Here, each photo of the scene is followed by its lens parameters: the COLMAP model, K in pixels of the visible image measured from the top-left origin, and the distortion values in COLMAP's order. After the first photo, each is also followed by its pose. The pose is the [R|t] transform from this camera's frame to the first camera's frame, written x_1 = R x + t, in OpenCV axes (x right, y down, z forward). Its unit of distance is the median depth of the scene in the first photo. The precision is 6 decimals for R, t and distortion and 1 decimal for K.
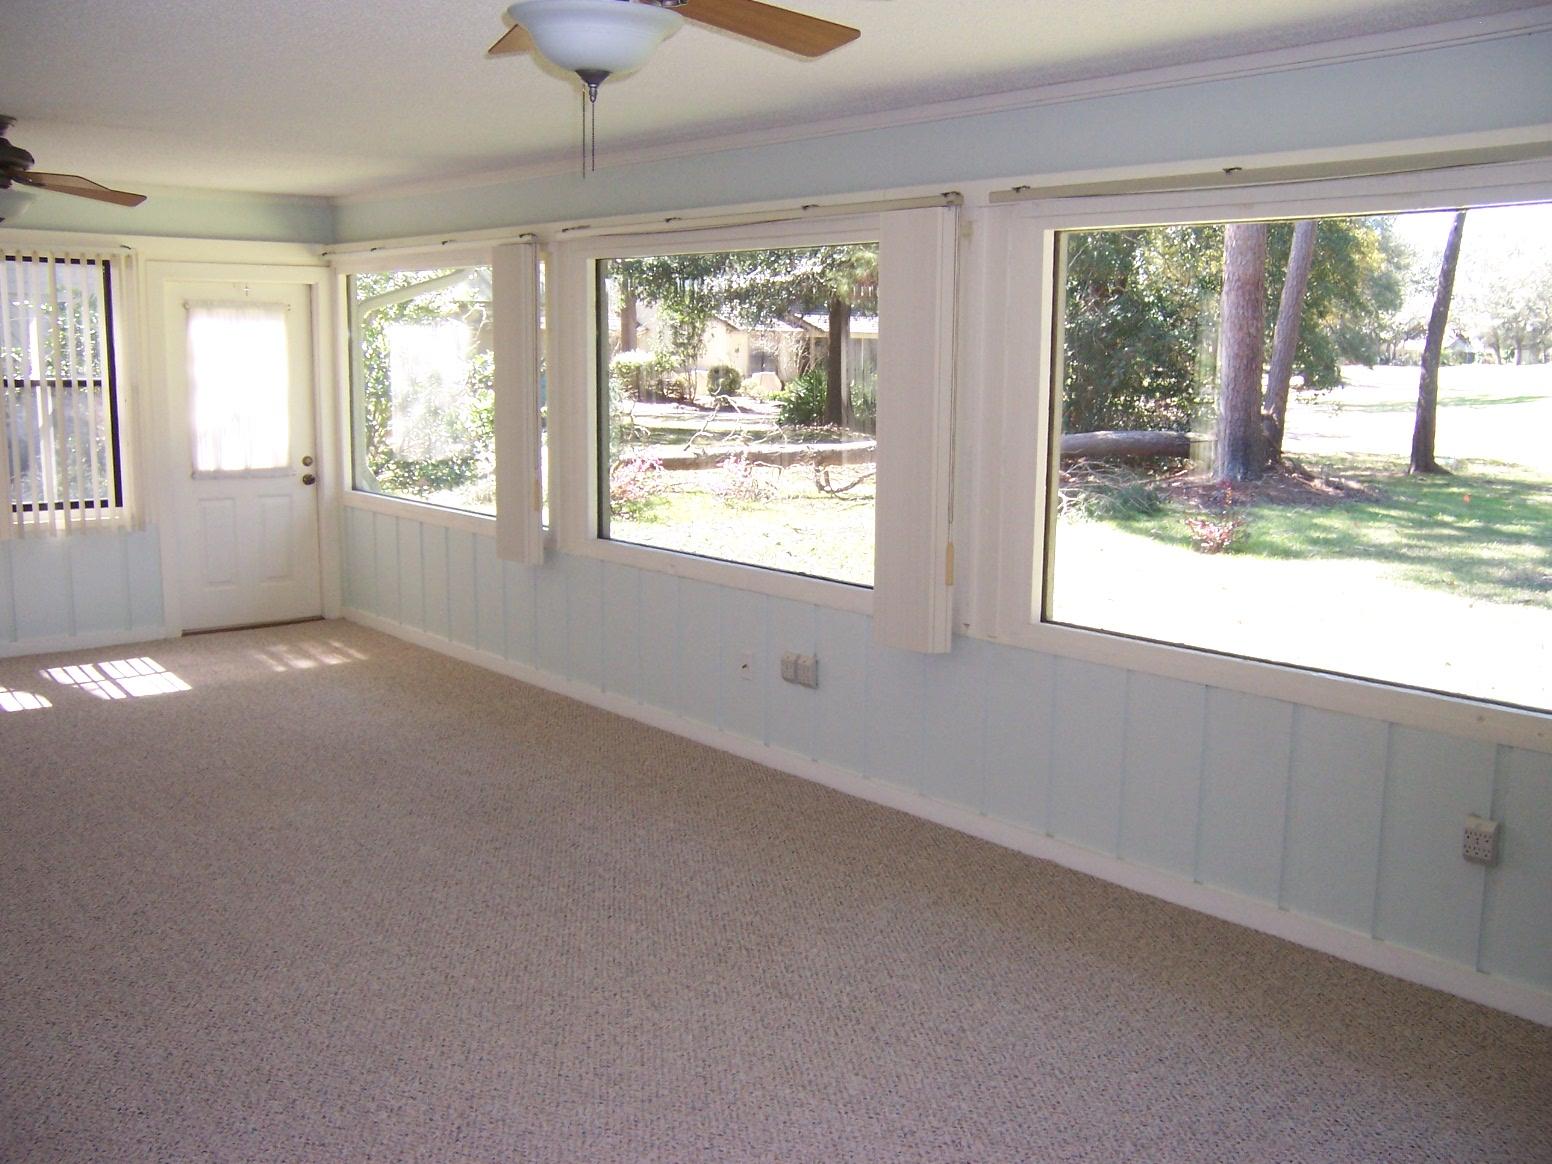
lens RADIAL K [[1555.2, 0, 793.1], [0, 1555.2, 612.7], [0, 0, 1]] dist [-0.146781, 0.234343]
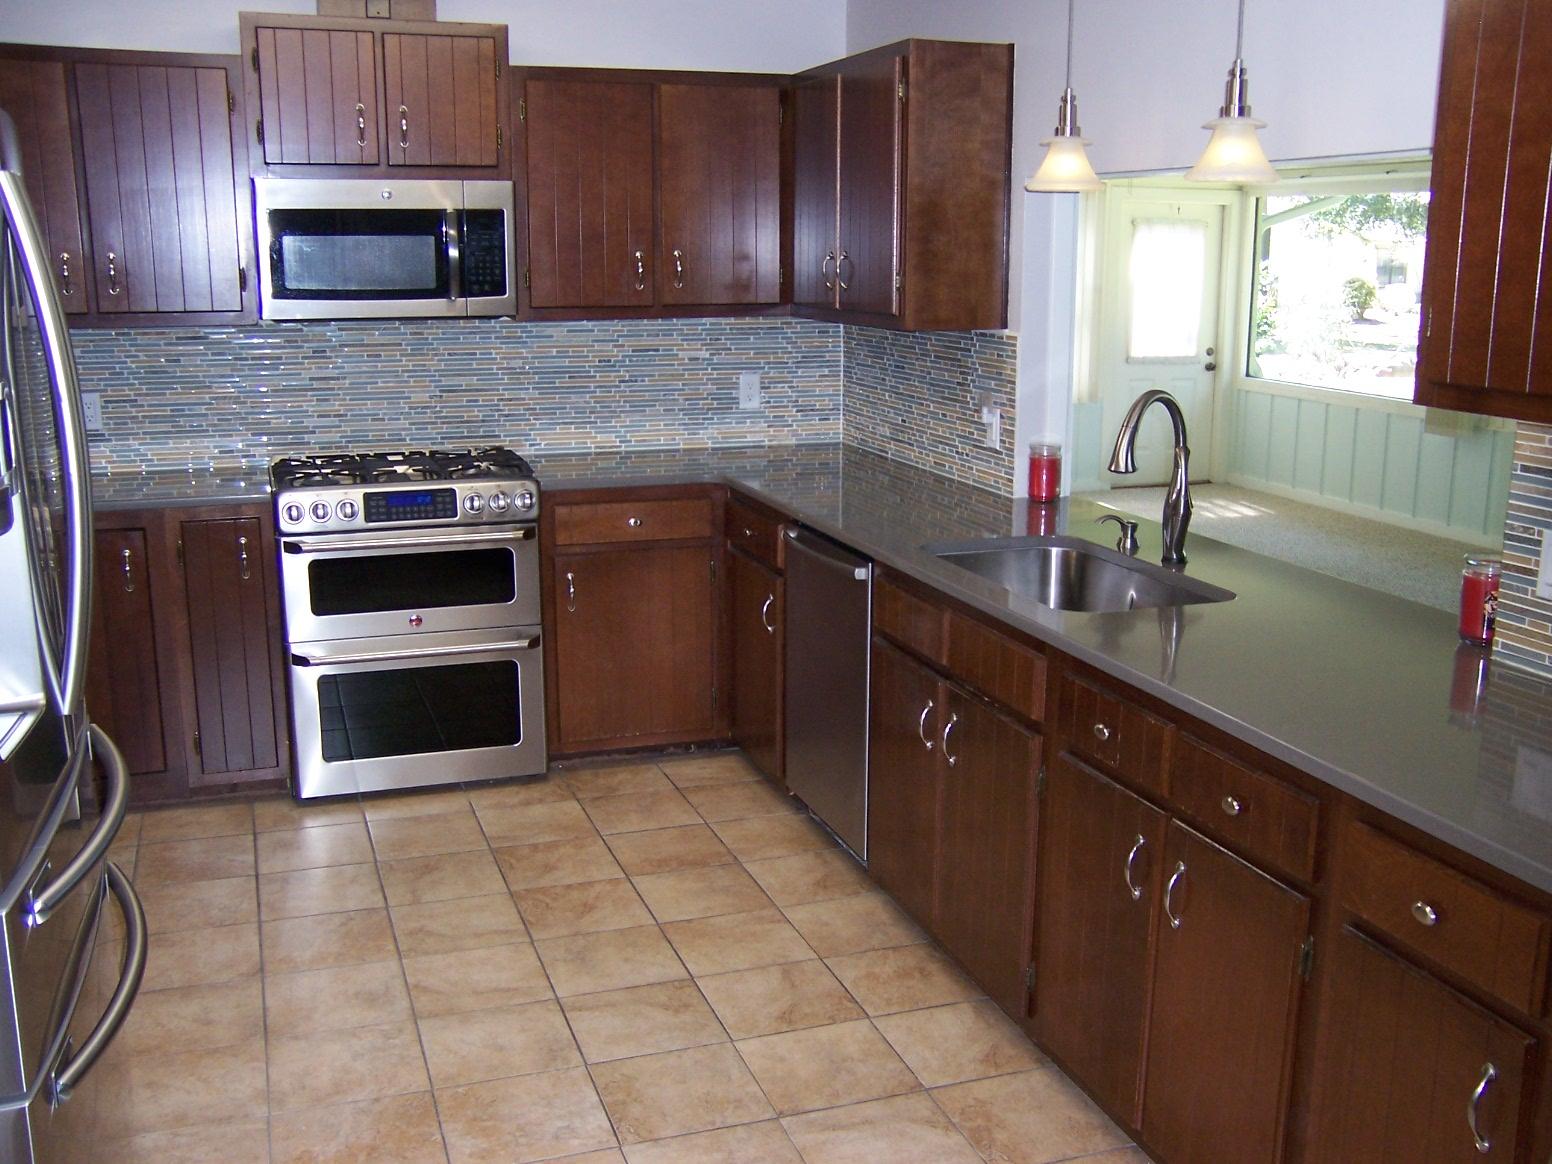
lens RADIAL K [[1555.2, 0, 793.1], [0, 1555.2, 612.7], [0, 0, 1]] dist [-0.146781, 0.234343]
pose [[0.938058, 0.071516, -0.339017, -0.255244], [-0.051876, 0.996427, 0.066656, 0.056086], [0.342573, -0.044940, 0.938416, -0.343027]]
